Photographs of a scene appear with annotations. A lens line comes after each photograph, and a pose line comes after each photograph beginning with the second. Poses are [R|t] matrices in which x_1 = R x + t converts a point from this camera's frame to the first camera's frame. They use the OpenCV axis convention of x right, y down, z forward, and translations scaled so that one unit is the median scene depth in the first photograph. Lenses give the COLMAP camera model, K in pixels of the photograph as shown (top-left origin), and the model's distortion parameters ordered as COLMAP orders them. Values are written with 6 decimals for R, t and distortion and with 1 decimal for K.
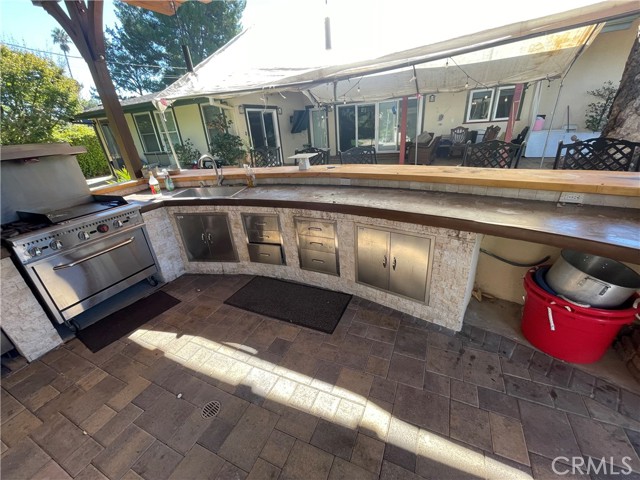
lens RADIAL K [[258.8, 0, 320.0], [0, 258.8, 240.0], [0, 0, 1]] dist [0.000756, 0.000454]
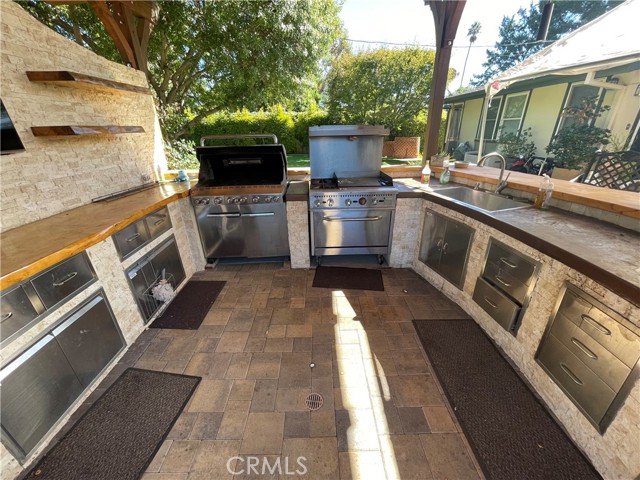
lens RADIAL K [[259.6, 0, 320.0], [0, 259.6, 240.0], [0, 0, 1]] dist [-0.001998, 0.000655]
pose [[0.427372, 0.418993, -0.801123, 0.078171], [-0.379985, 0.887302, 0.261356, -0.101561], [0.820344, 0.192718, 0.538419, 0.202663]]
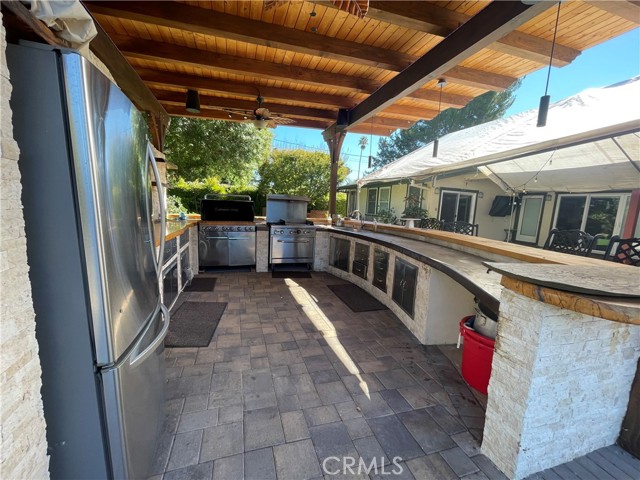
lens RADIAL K [[259.6, 0, 320.0], [0, 259.6, 240.0], [0, 0, 1]] dist [-0.001998, 0.000655]
pose [[0.668621, 0.205672, -0.714595, 0.733383], [-0.391973, 0.914118, -0.103658, 0.148885], [0.631904, 0.349410, 0.691816, -0.326976]]
